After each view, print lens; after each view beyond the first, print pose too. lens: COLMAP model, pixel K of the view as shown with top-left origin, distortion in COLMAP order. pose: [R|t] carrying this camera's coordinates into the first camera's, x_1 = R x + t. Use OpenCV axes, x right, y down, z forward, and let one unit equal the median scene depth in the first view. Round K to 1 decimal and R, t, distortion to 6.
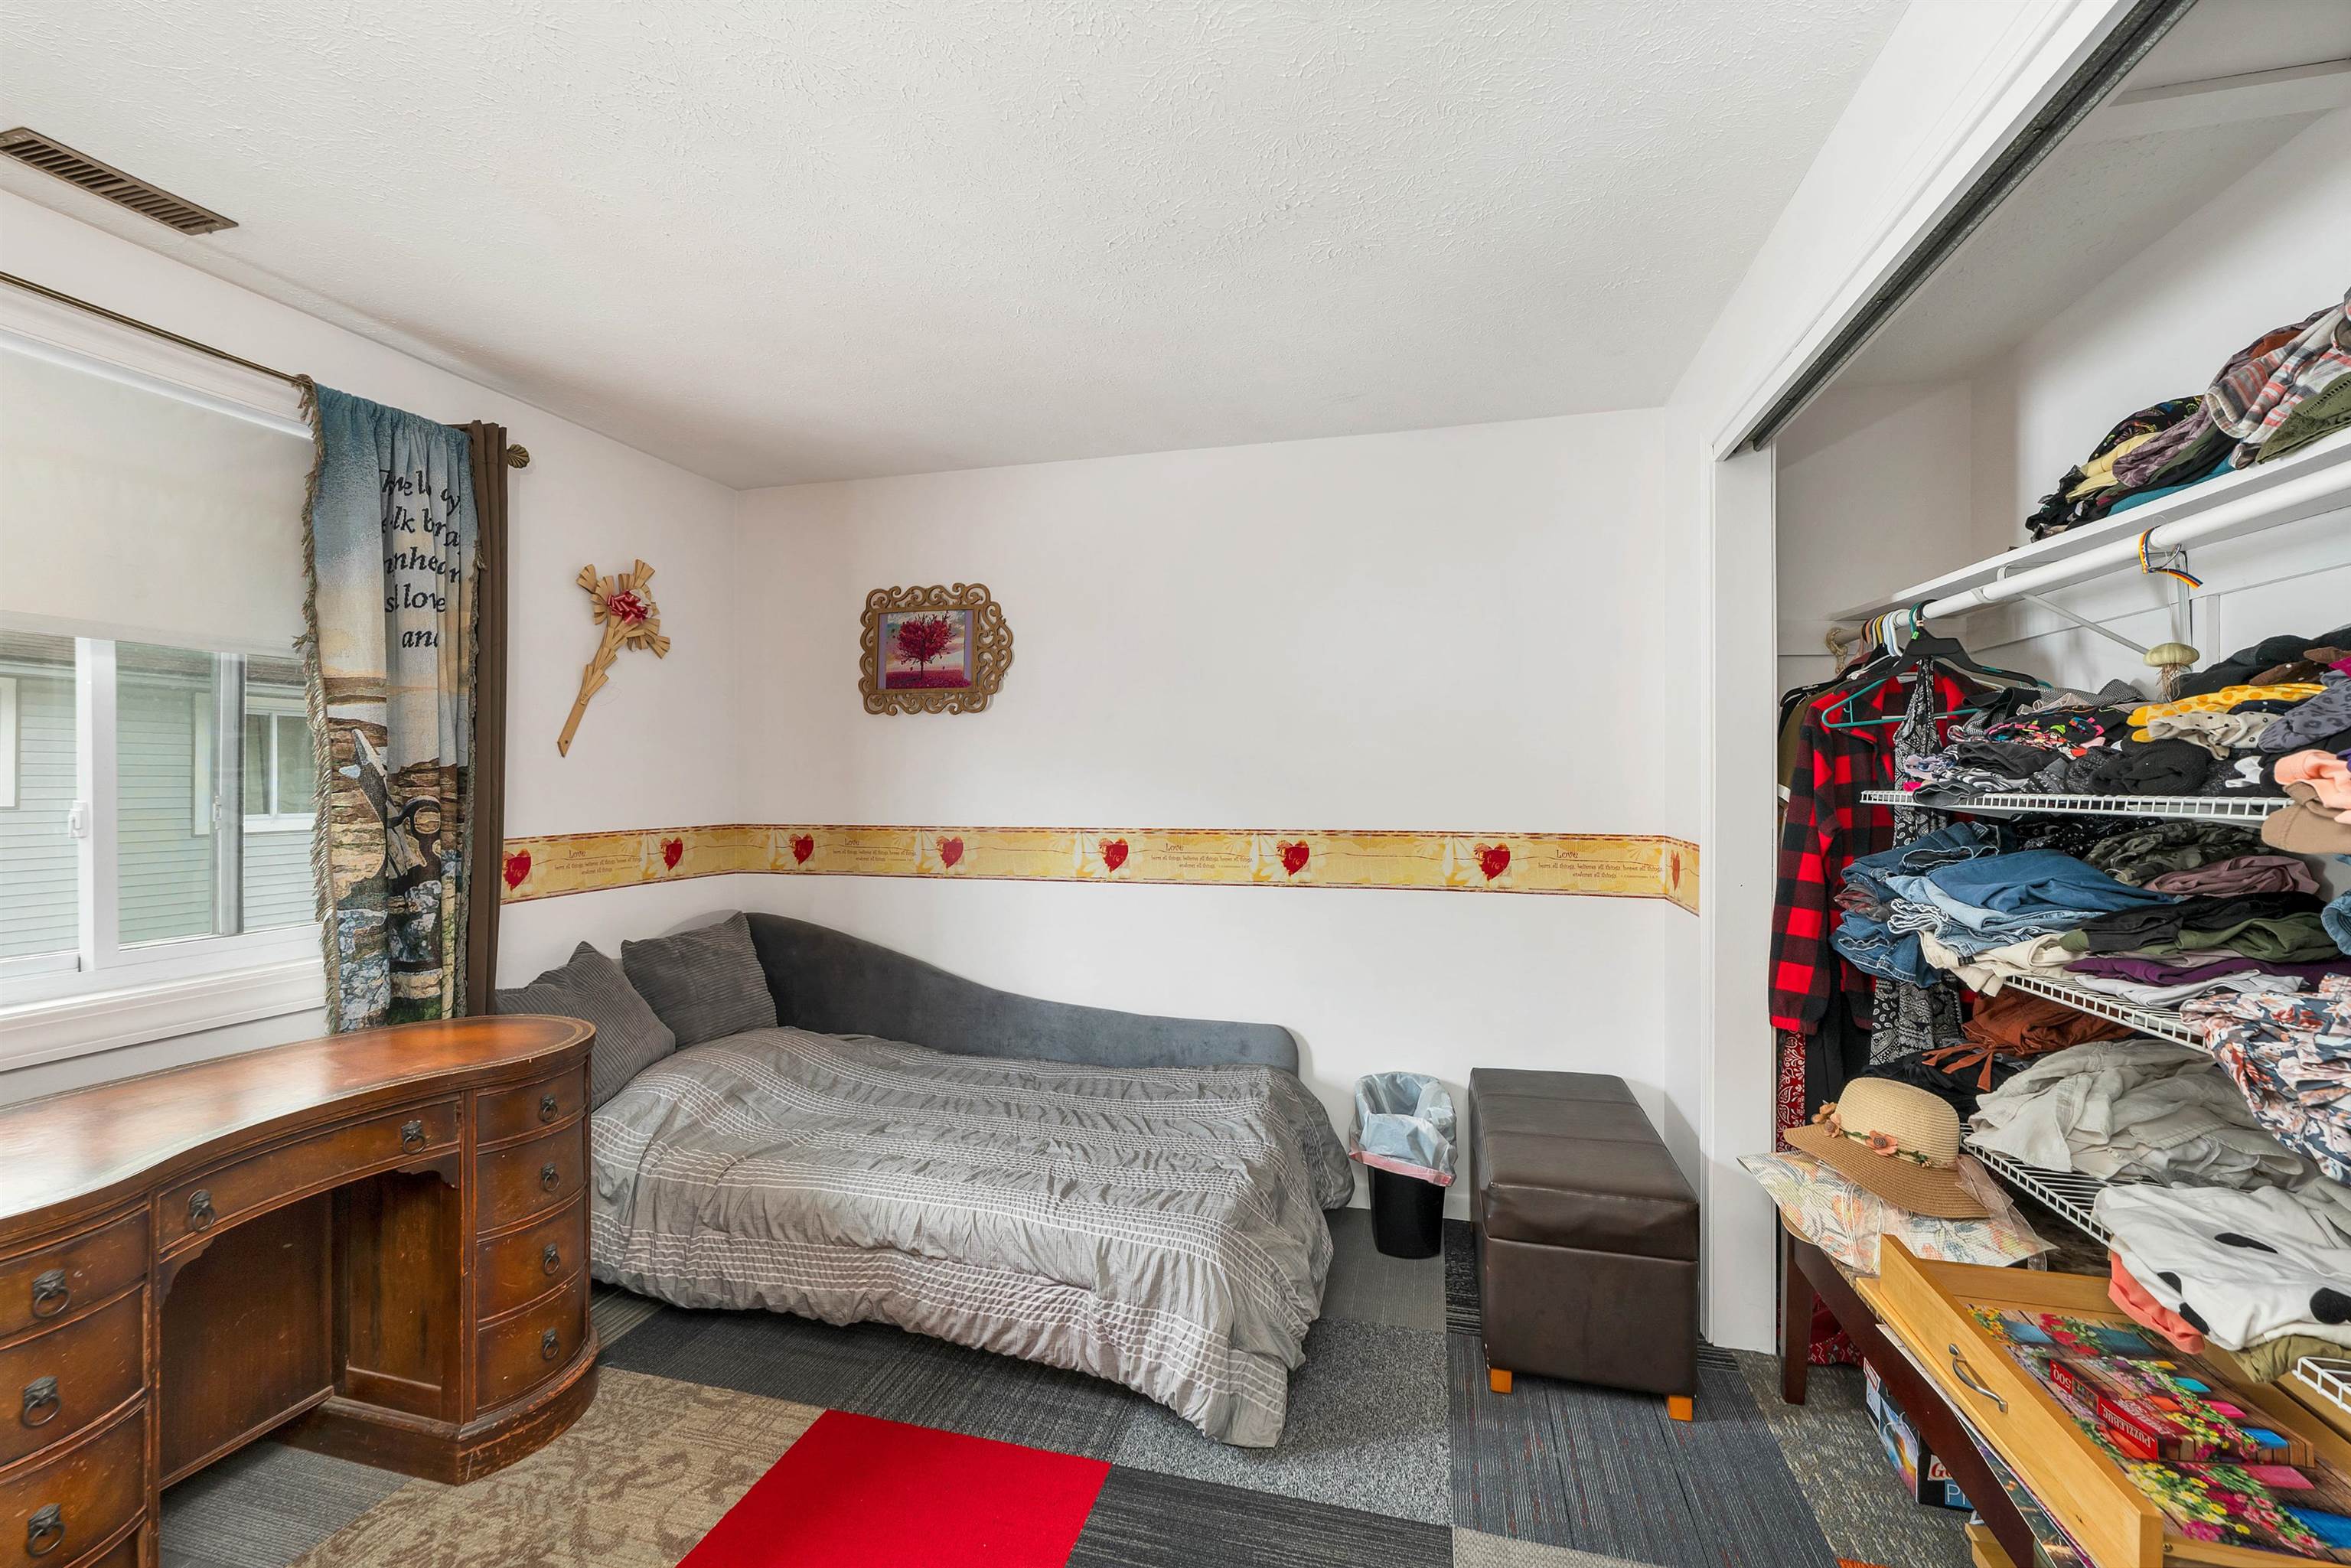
lens RADIAL K [[980.7, 0, 1180.4], [0, 980.7, 781.1], [0, 0, 1]] dist [0.004750, -0.001252]
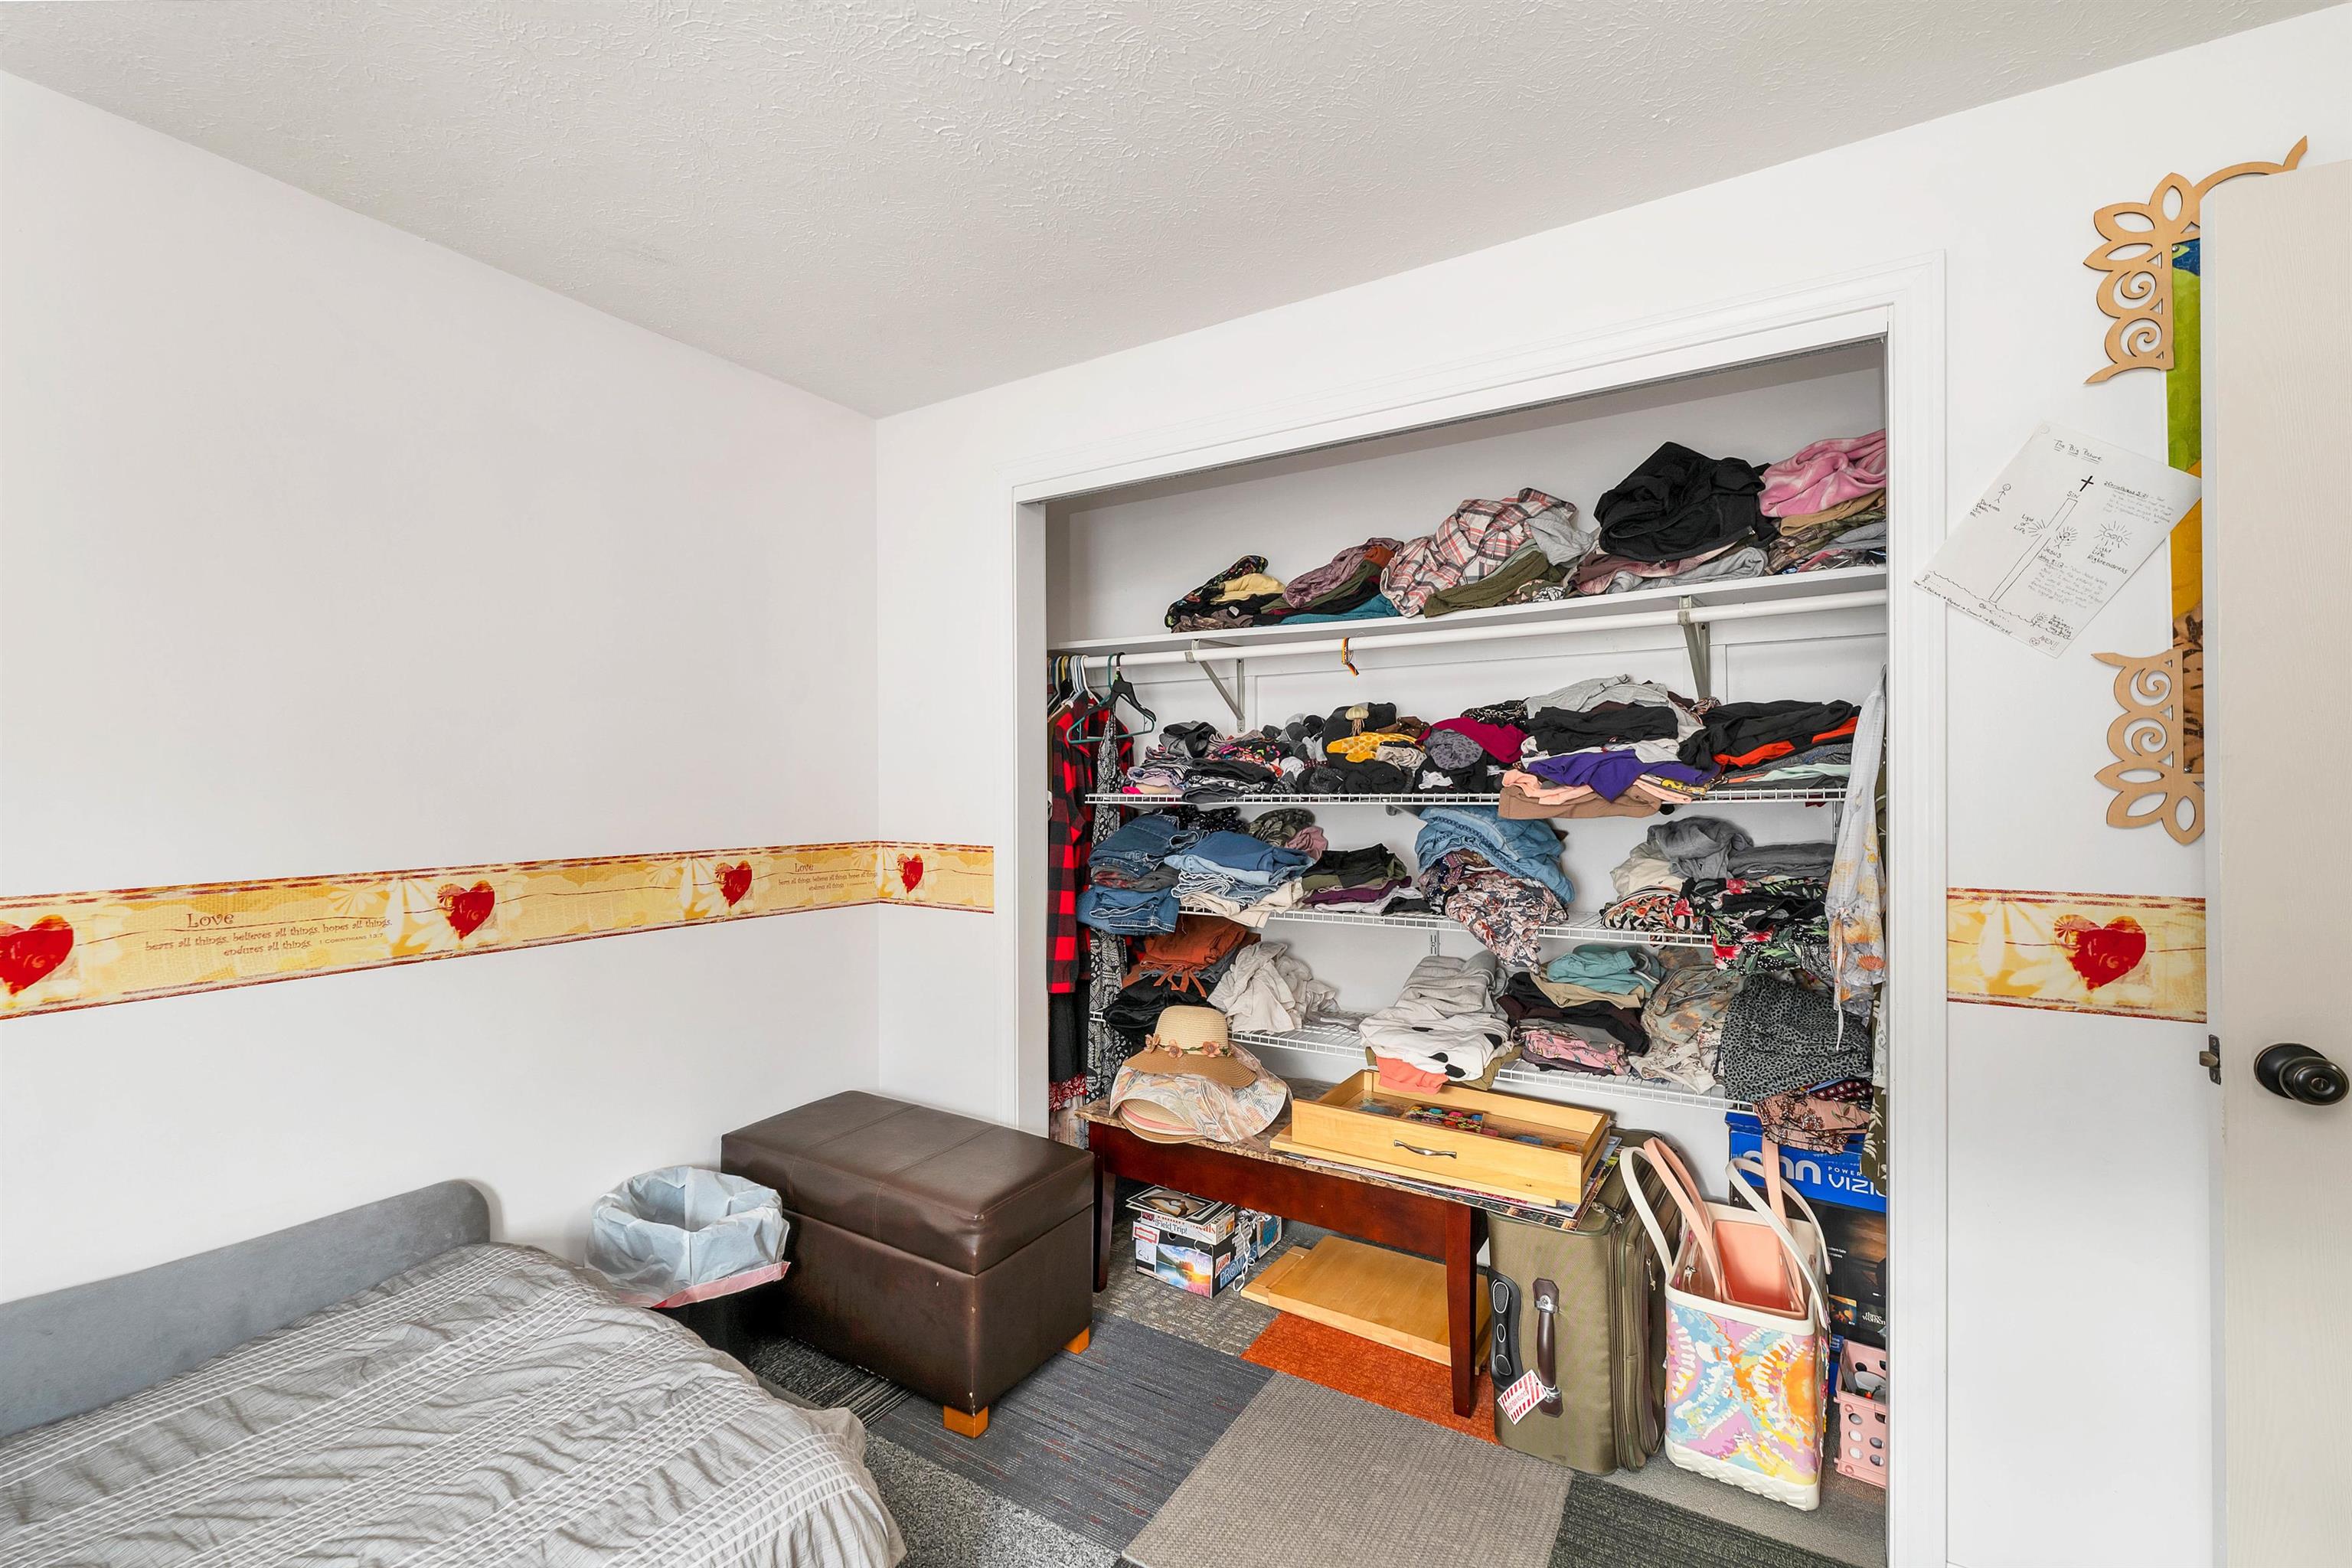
lens RADIAL K [[981.1, 0, 1178.8], [0, 981.1, 787.1], [0, 0, 1]] dist [0.004750, -0.001252]
pose [[0.301121, -0.001456, 0.953585, -0.386275], [0.007034, 0.999975, -0.000694, 0.002355], [-0.953560, 0.006916, 0.301124, 0.399618]]
